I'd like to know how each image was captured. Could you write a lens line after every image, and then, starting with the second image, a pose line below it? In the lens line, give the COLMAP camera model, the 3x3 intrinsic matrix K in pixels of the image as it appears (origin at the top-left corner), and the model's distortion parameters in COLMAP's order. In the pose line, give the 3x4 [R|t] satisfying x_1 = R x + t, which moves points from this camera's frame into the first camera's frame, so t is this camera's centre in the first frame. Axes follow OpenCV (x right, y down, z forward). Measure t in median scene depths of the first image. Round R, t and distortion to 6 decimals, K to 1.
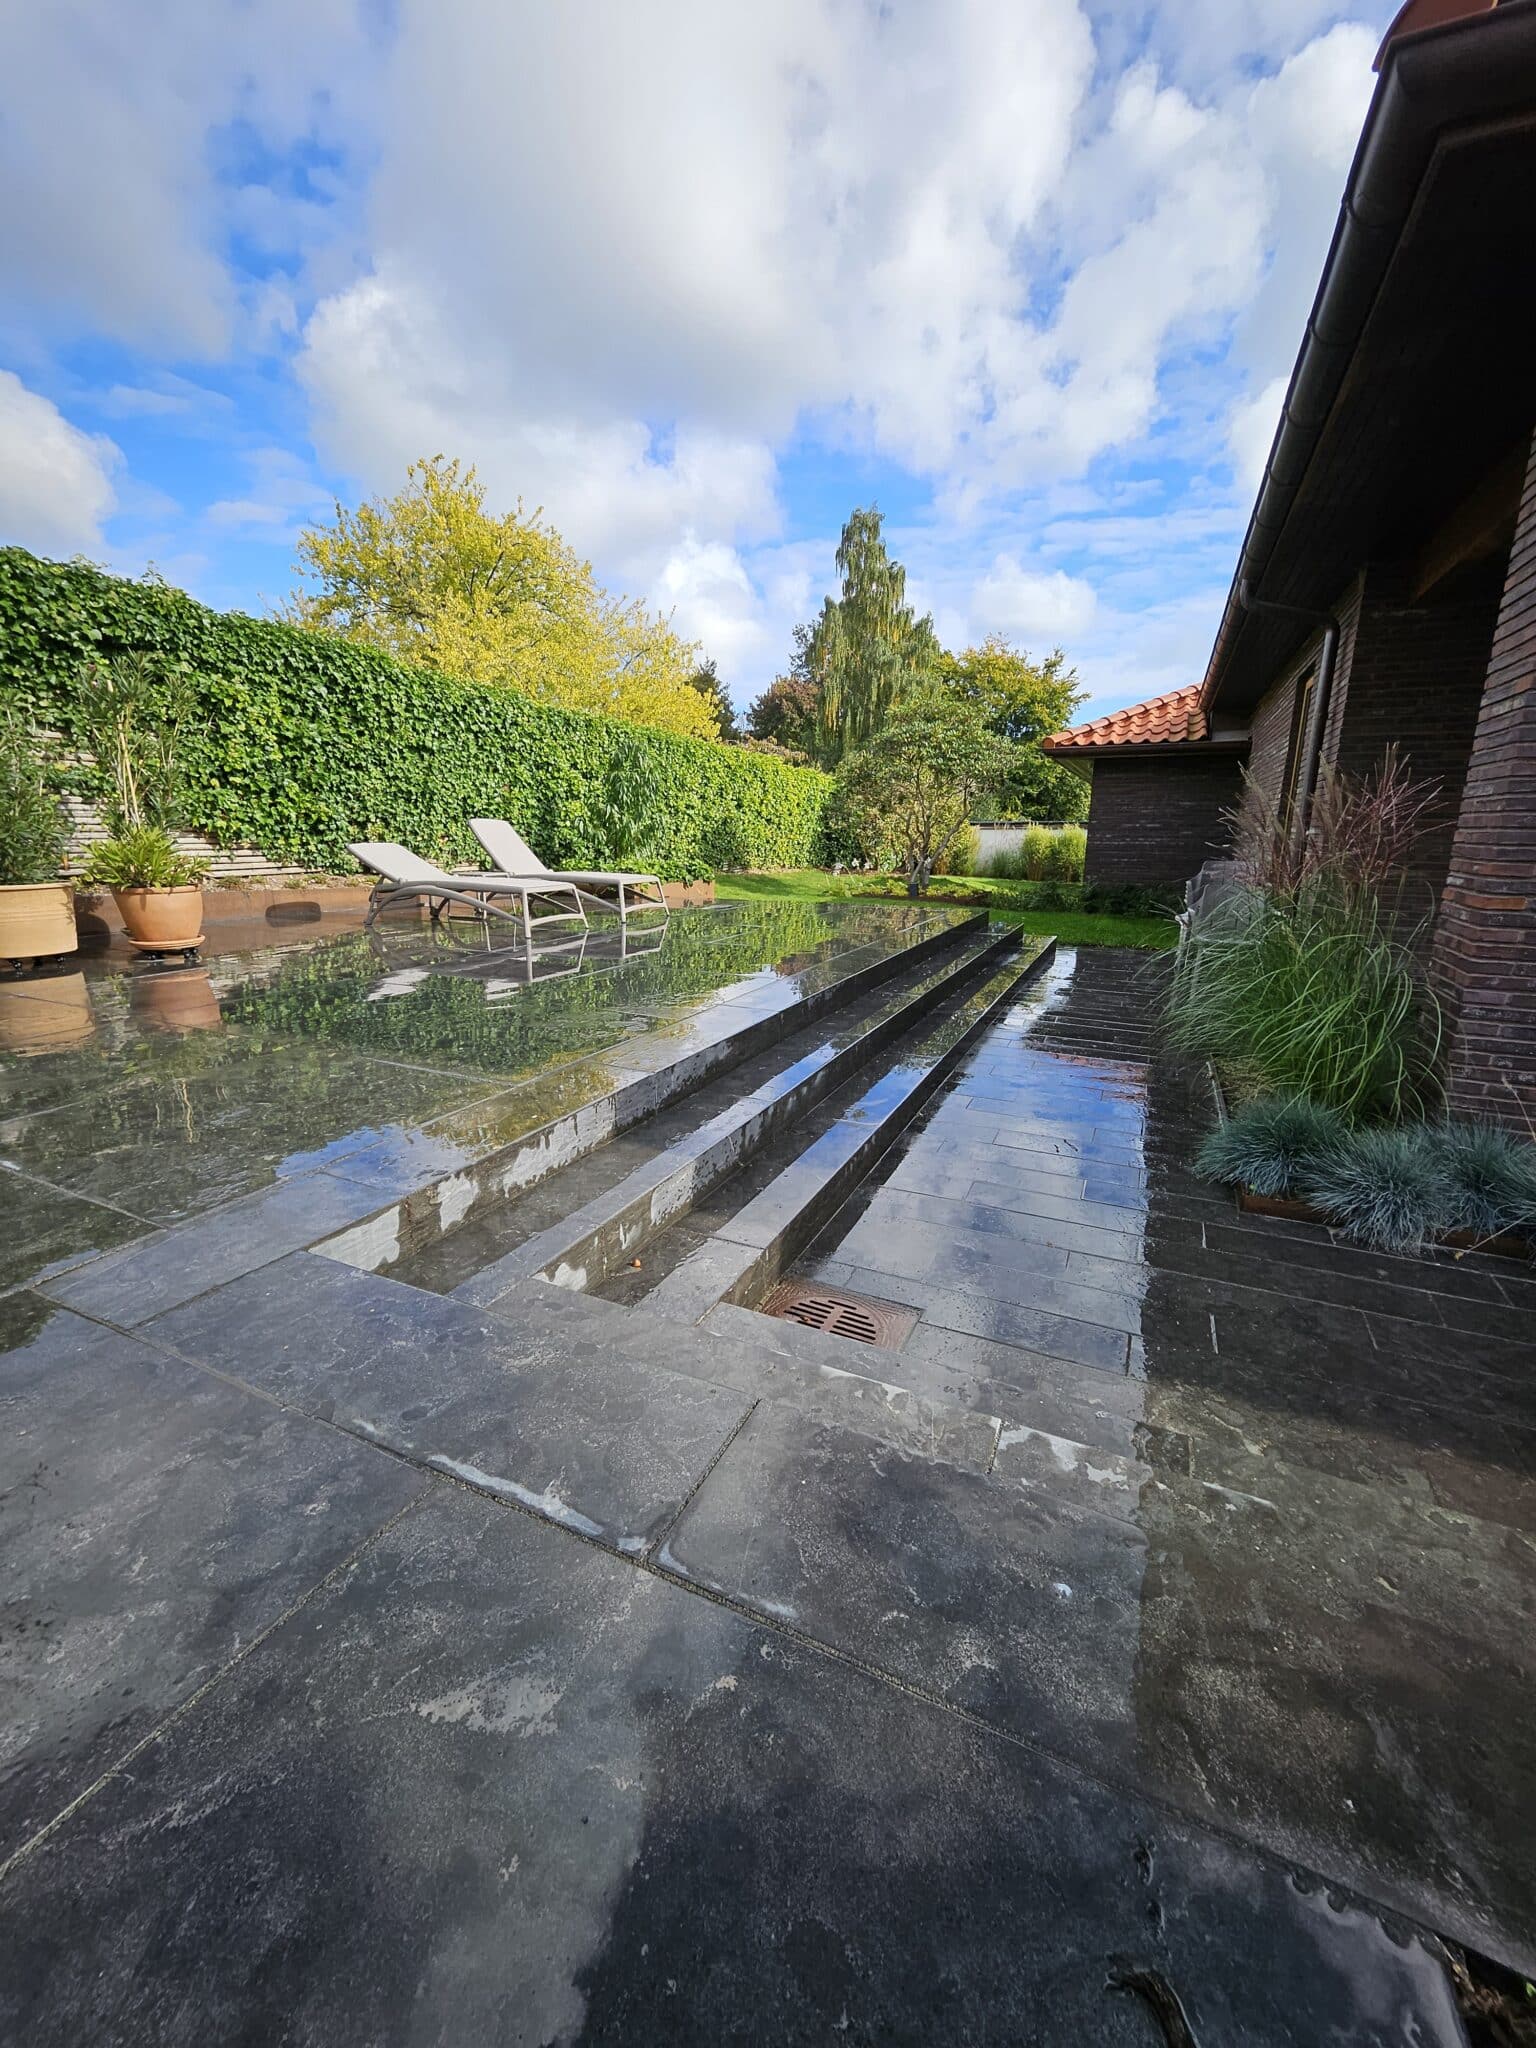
lens RADIAL K [[807.4, 0, 783.3], [0, 807.4, 1021.8], [0, 0, 1]] dist [0.003798, -0.000266]
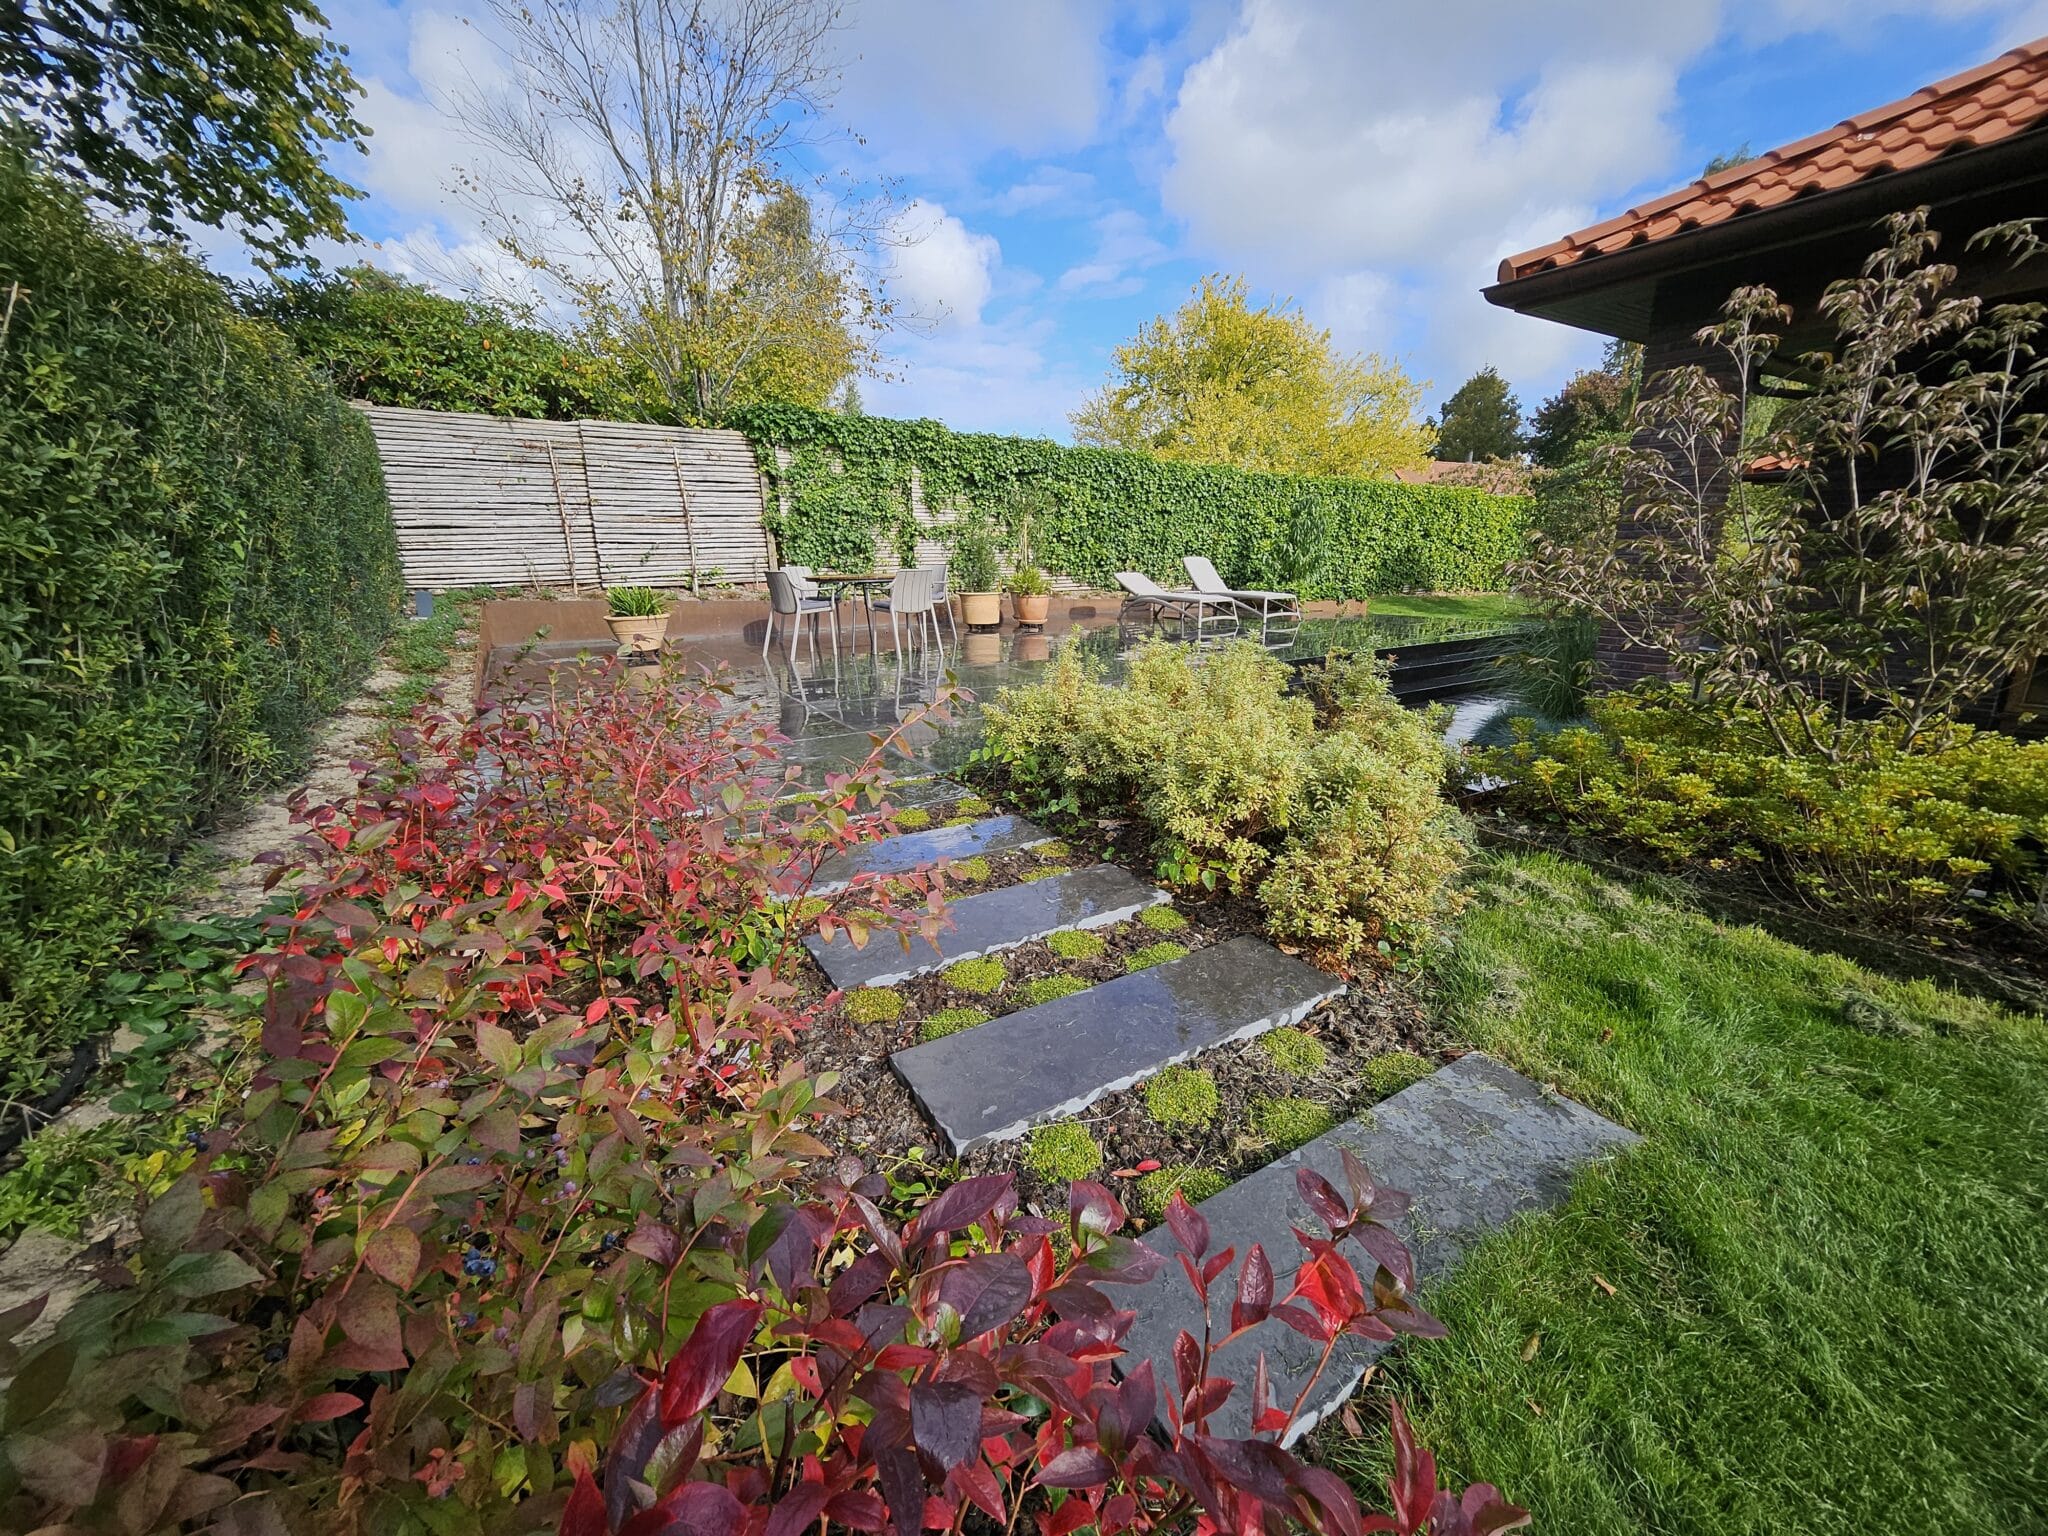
lens RADIAL K [[807.4, 0, 1033.0], [0, 807.4, 780.0], [0, 0, 1]] dist [0.003798, -0.000266]
pose [[0.824834, 0.143569, -0.546842, 0.311471], [-0.117893, 0.989635, 0.081995, 0.092330], [0.552946, -0.003164, 0.833211, -0.512173]]
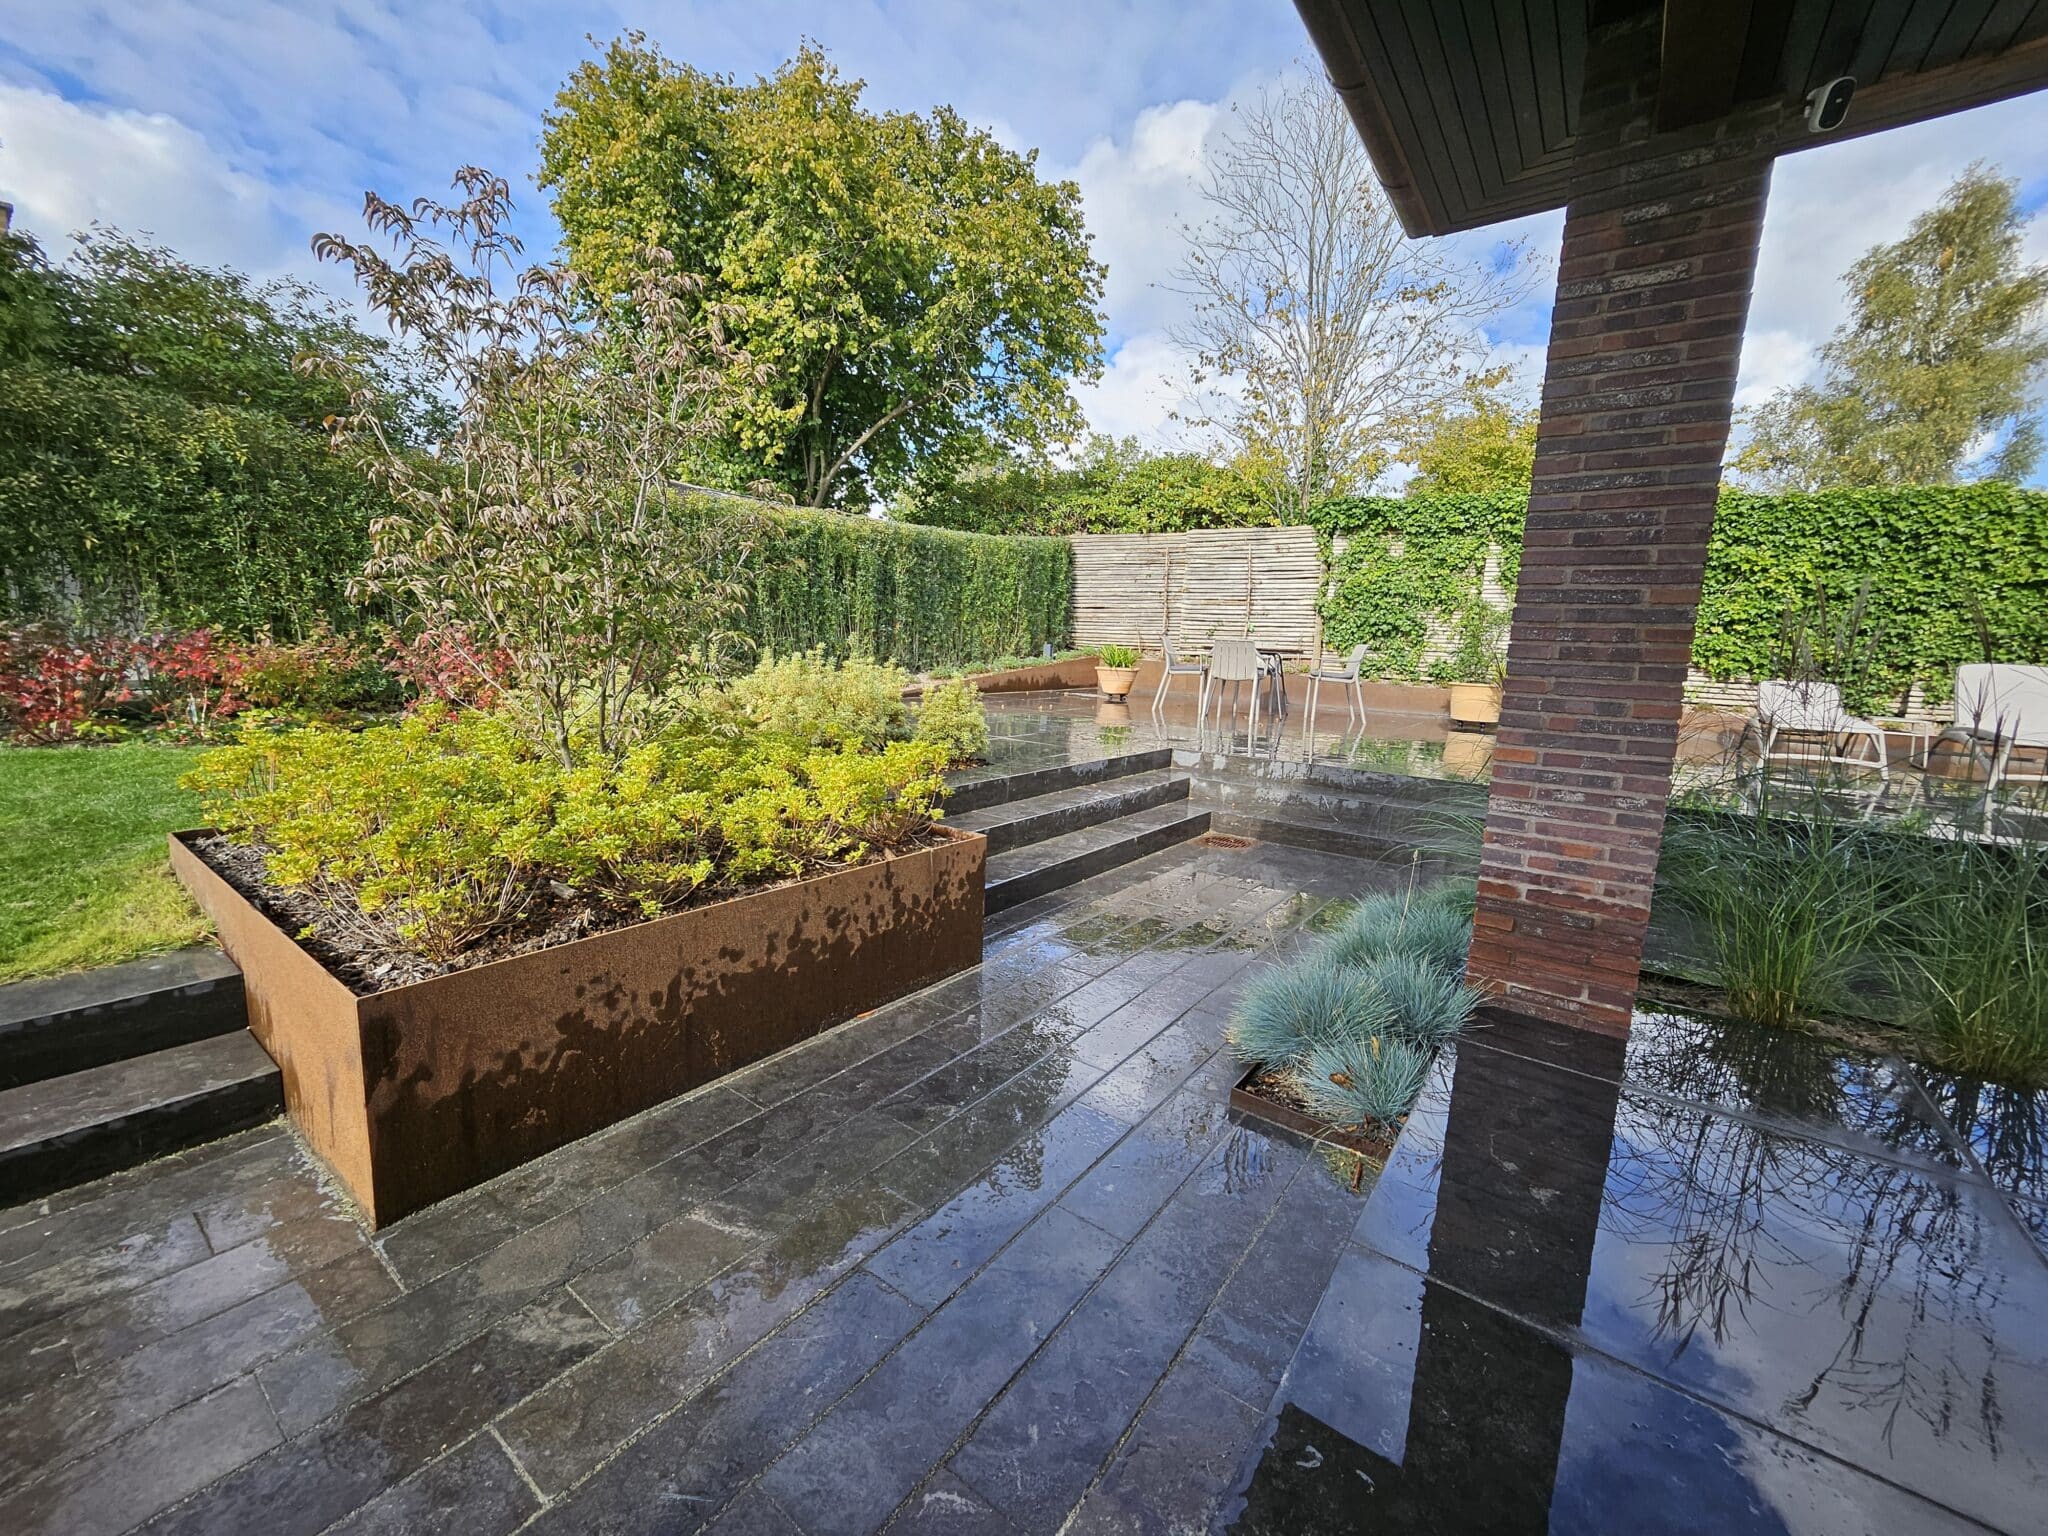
lens RADIAL K [[807.4, 0, 1021.5], [0, 807.4, 769.6], [0, 0, 1]] dist [0.003798, -0.000266]
pose [[-0.221532, 0.139347, -0.965145, 0.698684], [-0.269361, 0.942486, 0.197903, -0.040662], [0.937213, 0.303815, -0.171256, 0.225625]]
